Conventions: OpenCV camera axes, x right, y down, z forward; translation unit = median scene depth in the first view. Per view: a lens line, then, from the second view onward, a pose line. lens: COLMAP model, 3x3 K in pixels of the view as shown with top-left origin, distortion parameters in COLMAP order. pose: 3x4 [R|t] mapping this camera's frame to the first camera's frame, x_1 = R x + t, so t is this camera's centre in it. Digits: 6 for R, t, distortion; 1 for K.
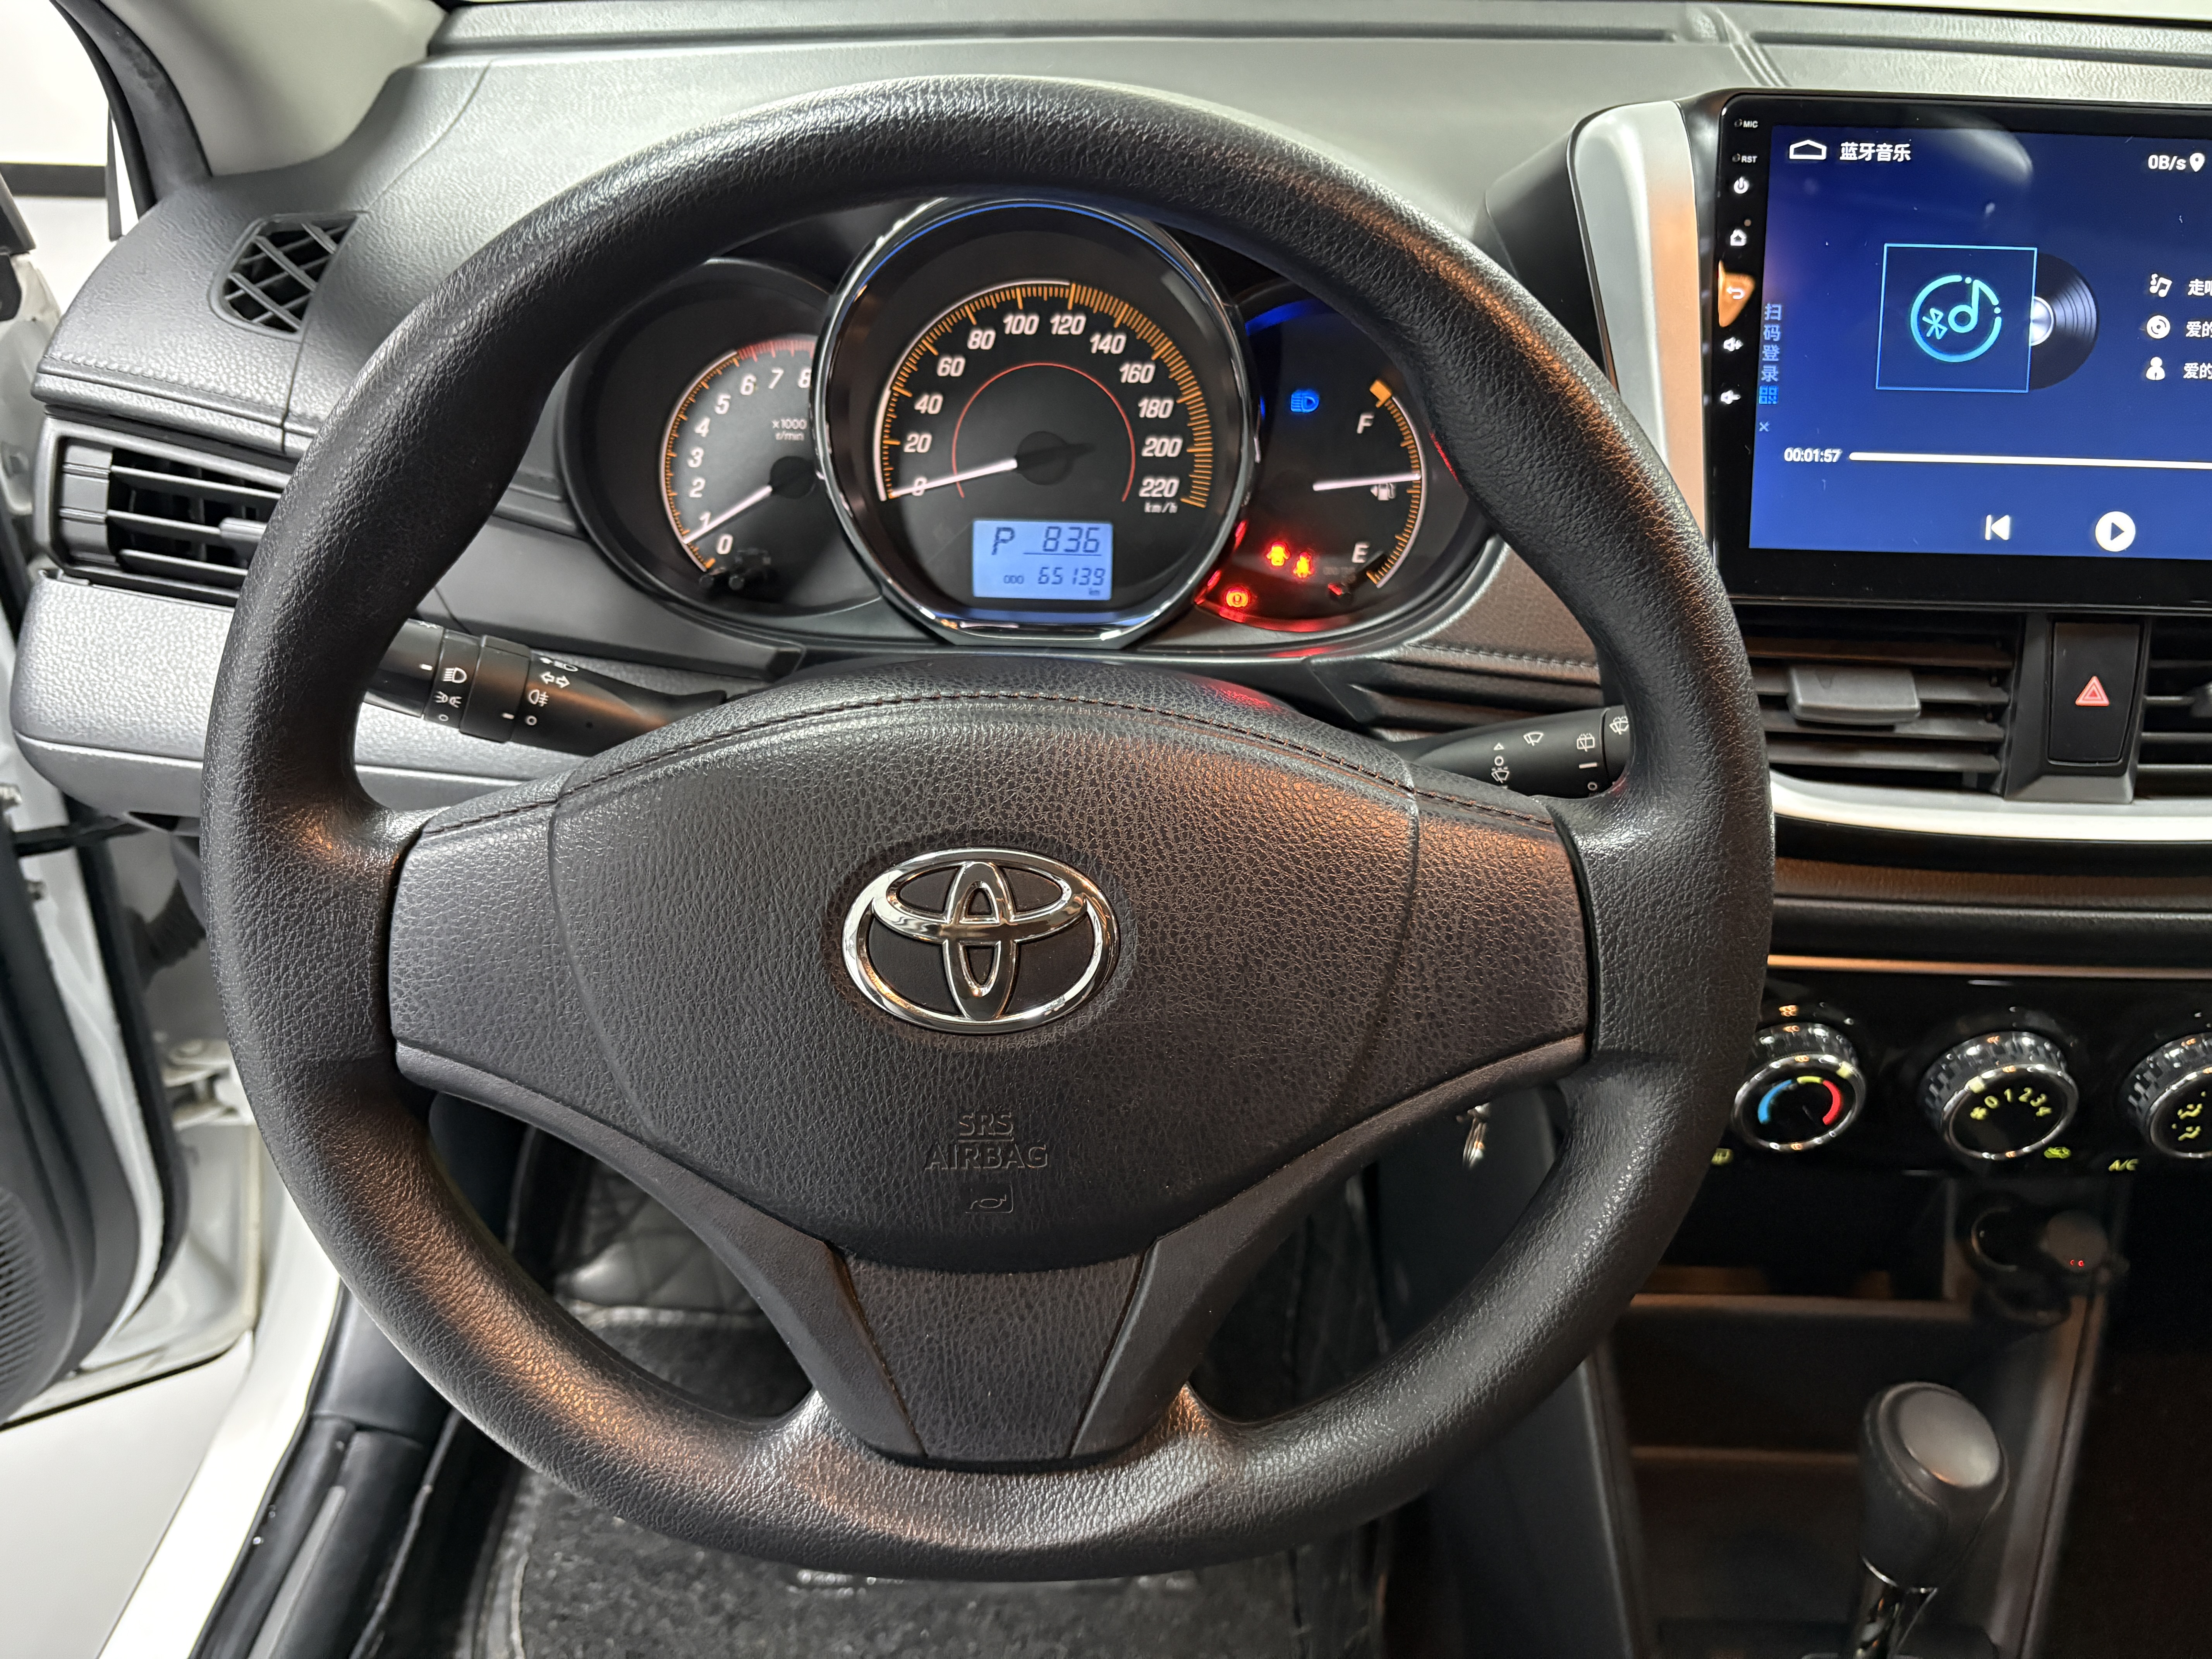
lens RADIAL K [[1666.8, 0, 1110.8], [0, 1666.8, 834.2], [0, 0, 1]] dist [0.030292, -0.048212]
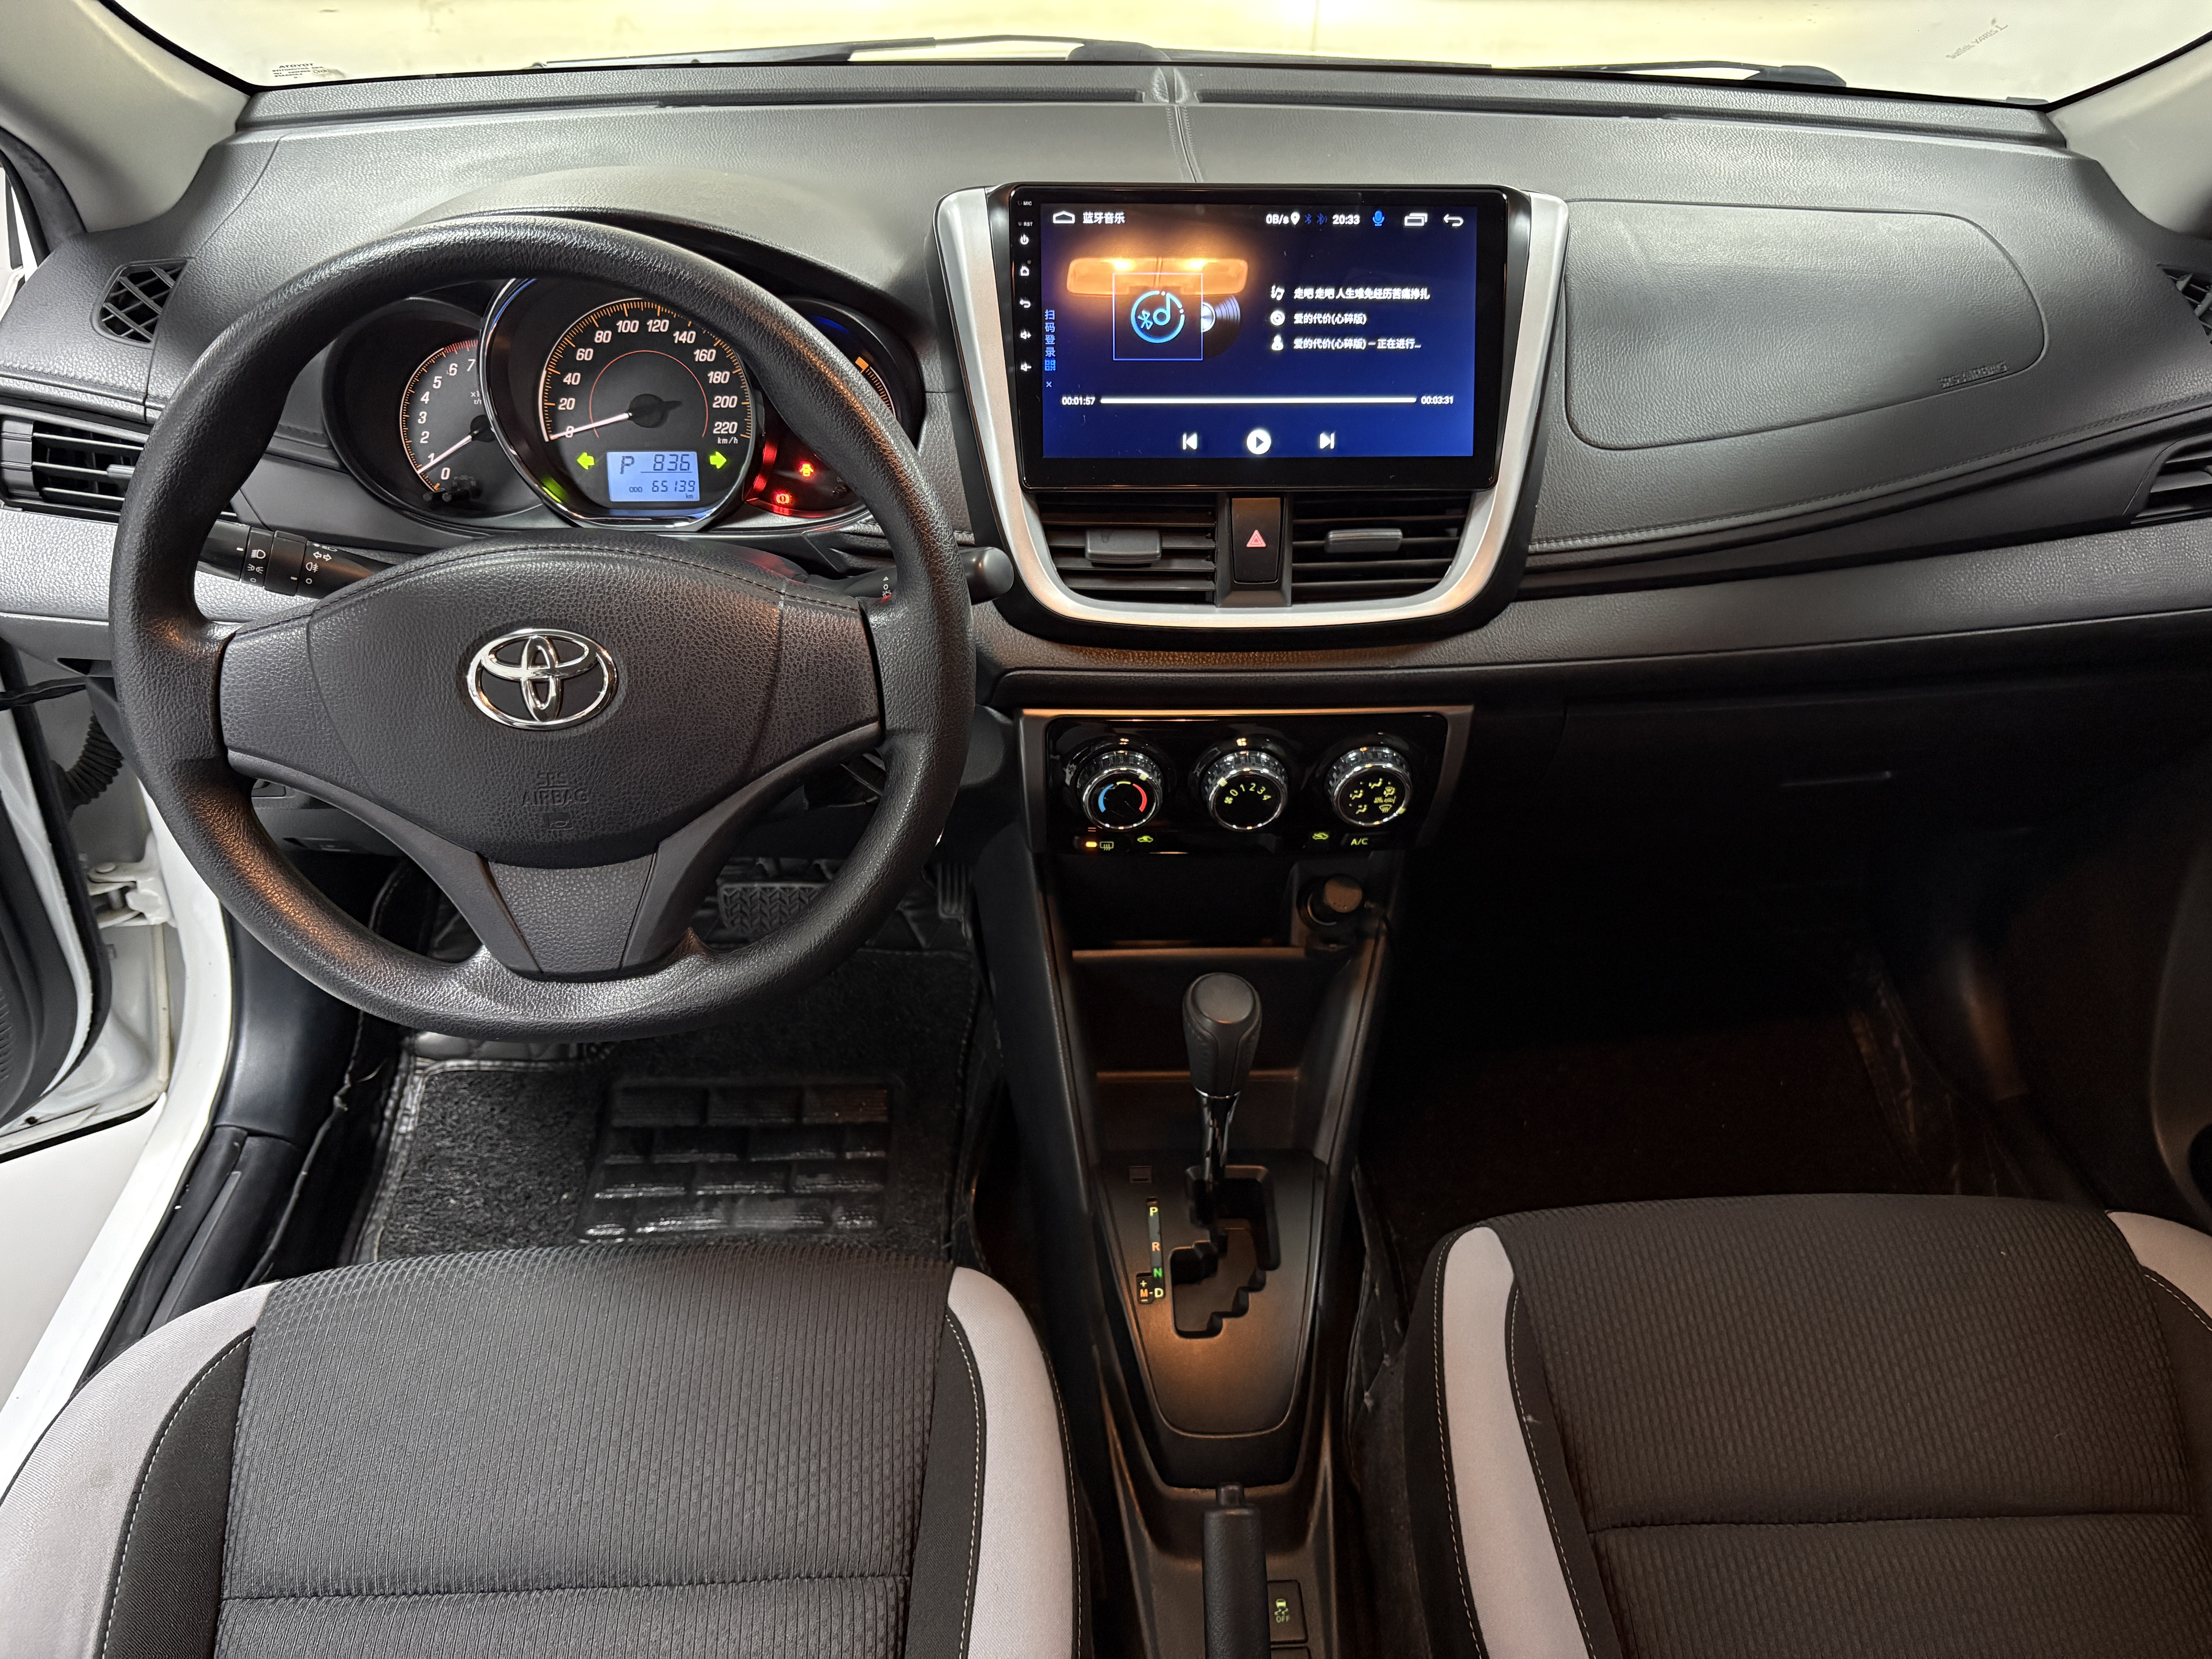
lens RADIAL K [[1650.5, 0, 1091.1], [0, 1650.5, 834.6], [0, 0, 1]] dist [0.066063, -0.069174]
pose [[0.998606, -0.038429, 0.036173, 0.306554], [0.036959, 0.998497, 0.040466, 0.123261], [-0.037674, -0.039072, 0.998526, -0.593462]]
